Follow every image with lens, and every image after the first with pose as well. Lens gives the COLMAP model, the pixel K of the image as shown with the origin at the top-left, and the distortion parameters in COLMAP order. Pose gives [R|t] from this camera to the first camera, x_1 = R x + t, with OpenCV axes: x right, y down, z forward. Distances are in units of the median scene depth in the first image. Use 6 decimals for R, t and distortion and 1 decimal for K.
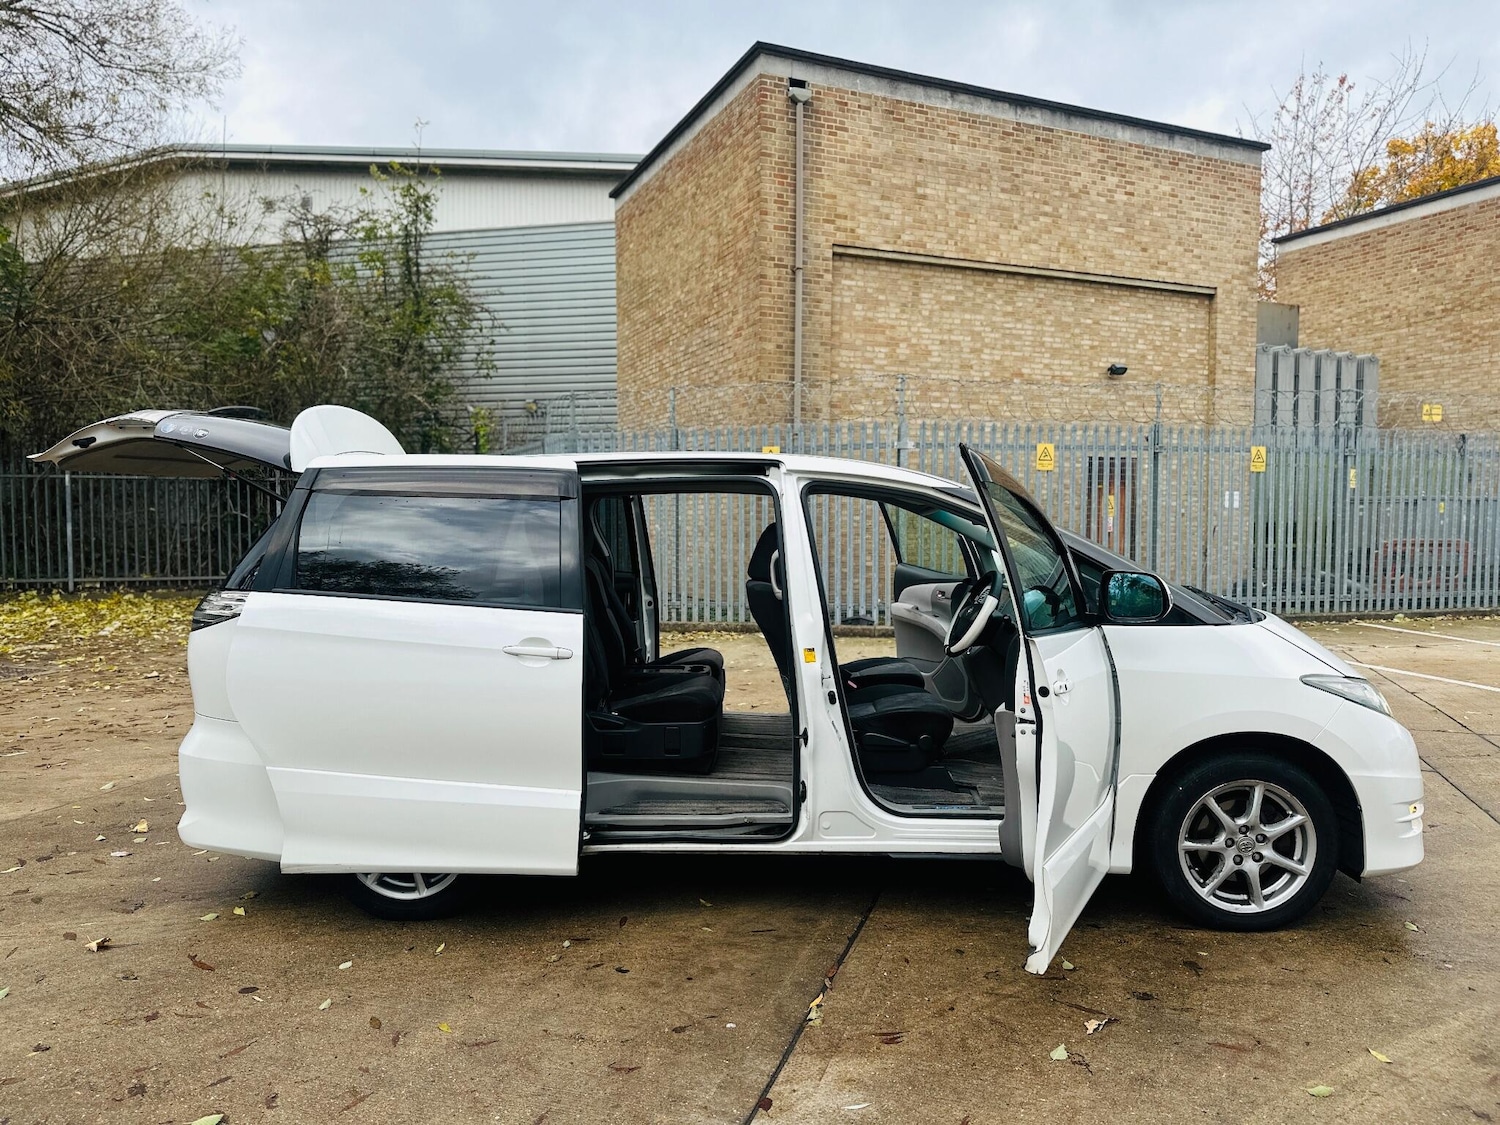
lens RADIAL K [[1063.4, 0, 754.2], [0, 1063.4, 567.2], [0, 0, 1]] dist [0.005539, -0.018343]
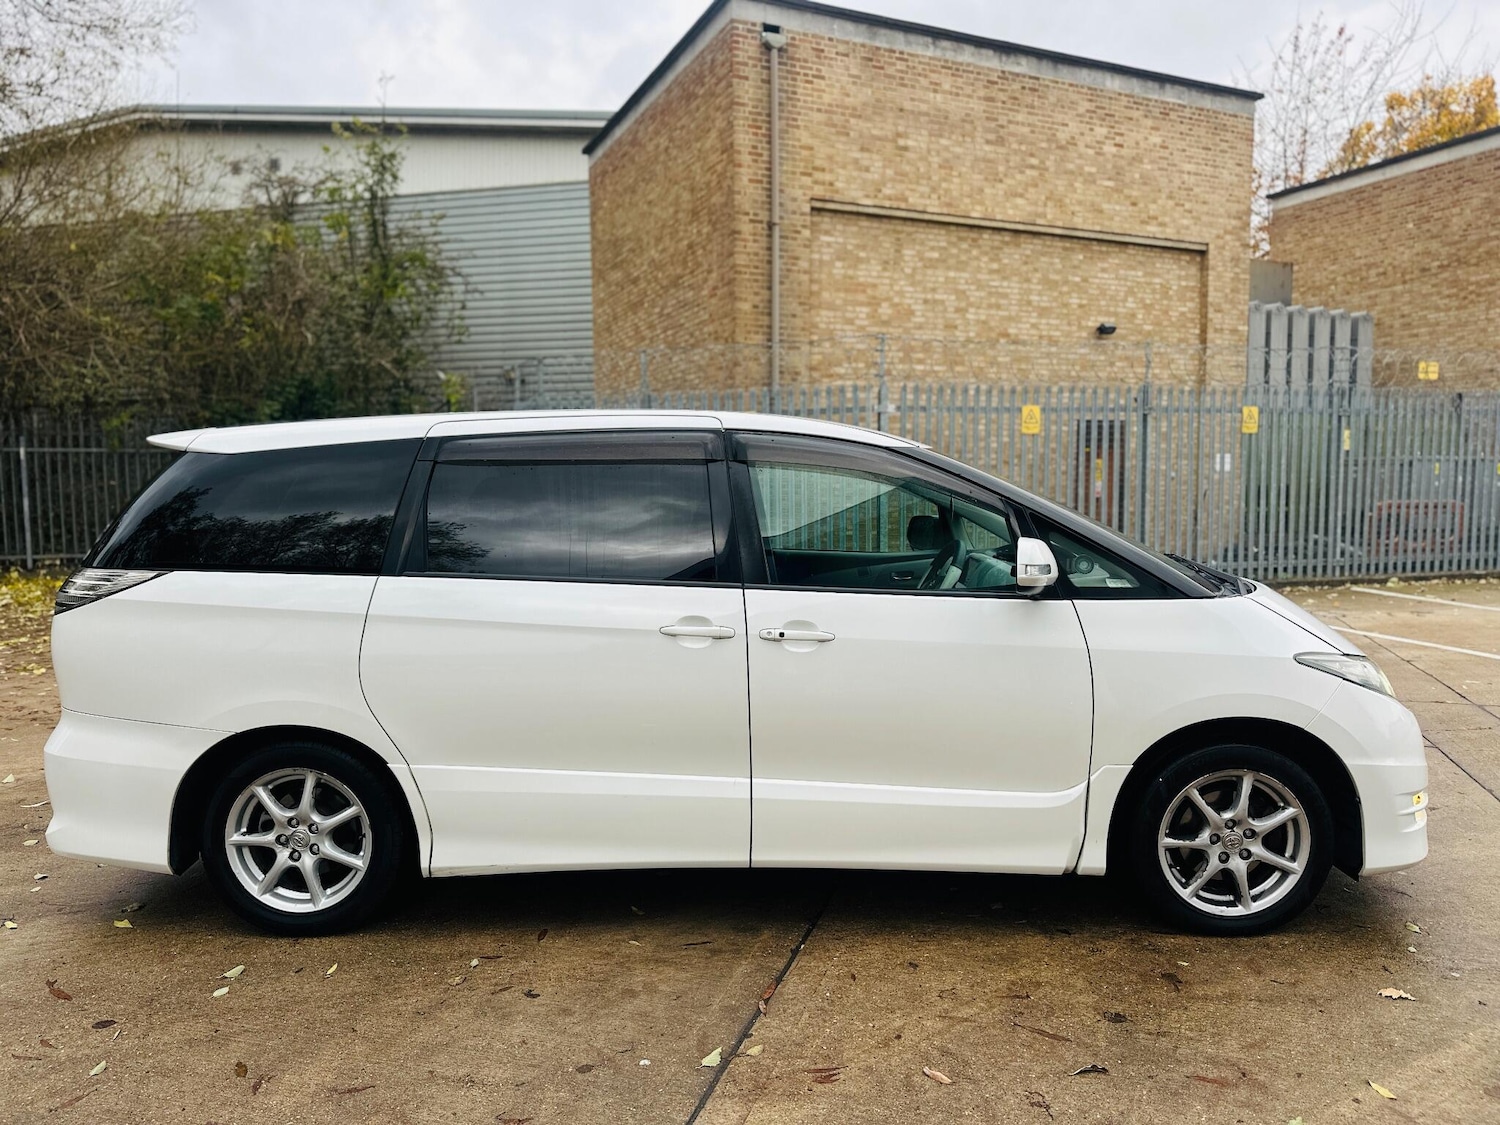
lens RADIAL K [[1063.4, 0, 759.1], [0, 1063.4, 572.3], [0, 0, 1]] dist [0.005539, -0.018343]
pose [[0.999897, -0.010632, 0.009638, 0.014945], [0.010298, 0.999367, 0.034057, -0.000329], [-0.009994, -0.033954, 0.999373, 0.030107]]
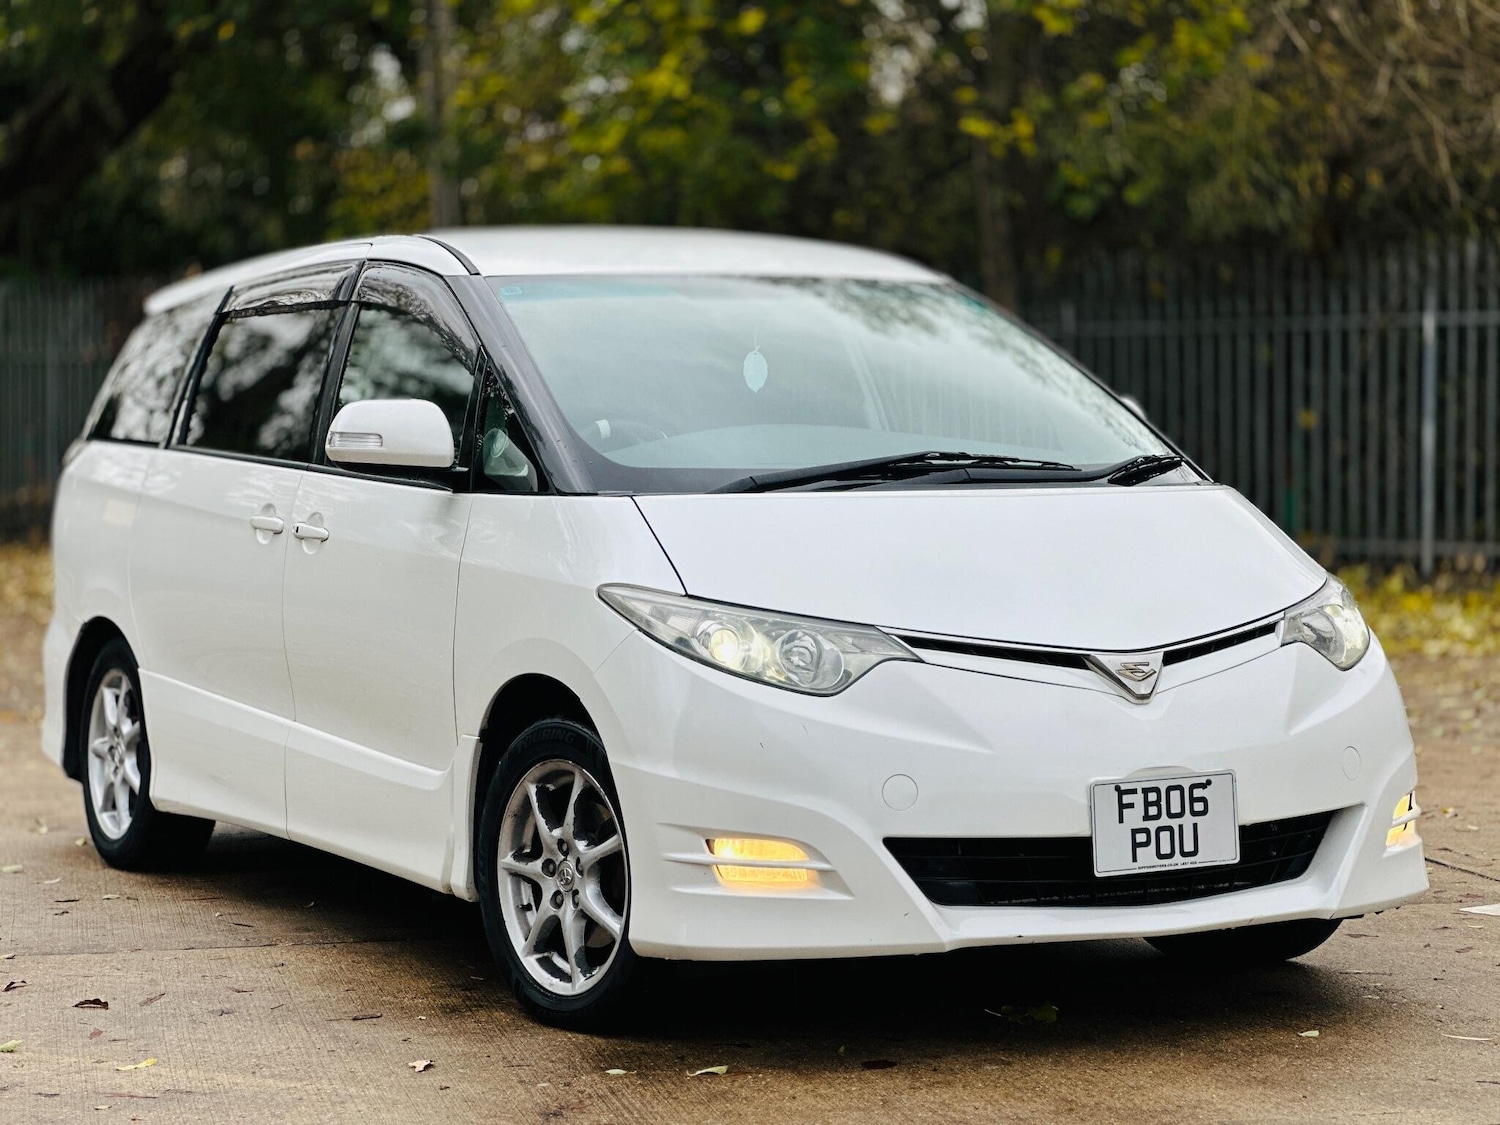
lens RADIAL K [[3338.6, 0, 745.3], [0, 3338.6, 562.9], [0, 0, 1]] dist [0.229328, 0.000000]
pose [[0.481629, 0.031641, -0.875804, 0.574170], [-0.044839, 0.998929, 0.011431, 0.017593], [0.875228, 0.033765, 0.482531, 0.053301]]
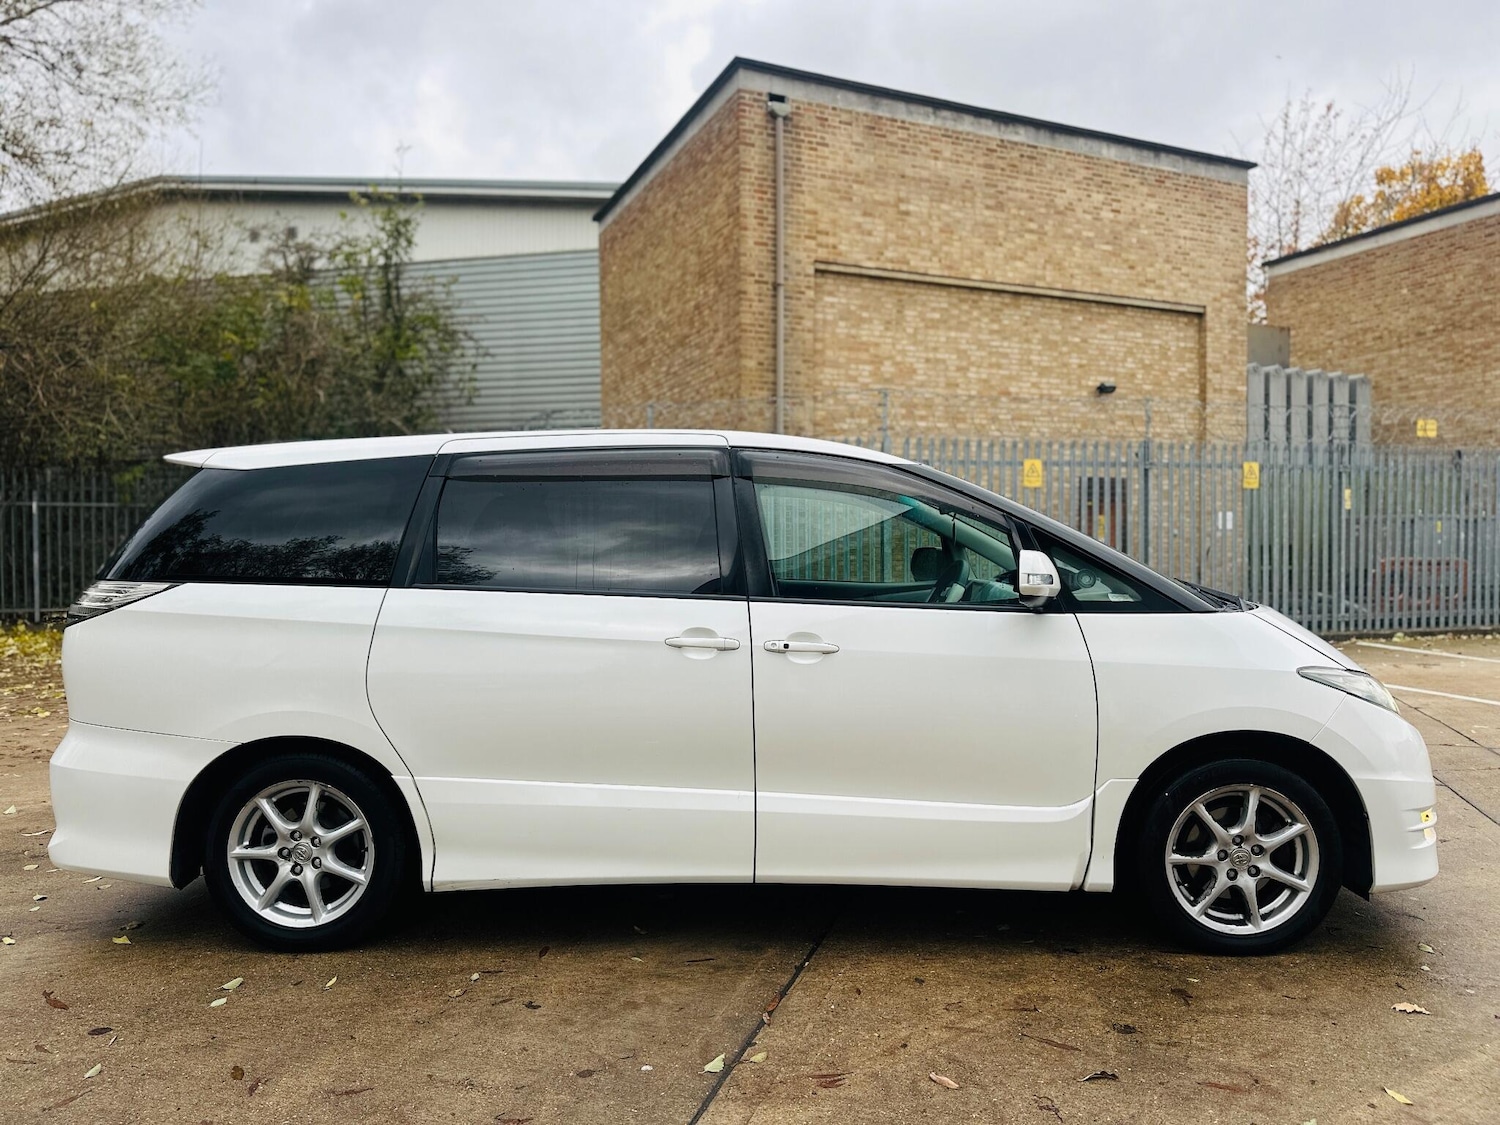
lens RADIAL K [[1063.4, 0, 758.7], [0, 1063.4, 570.5], [0, 0, 1]] dist [0.005539, -0.018343]
pose [[0.999957, -0.007240, 0.005791, 0.014658], [0.007414, 0.999506, -0.030539, 0.011991], [-0.005567, 0.030581, 0.999517, 0.027422]]
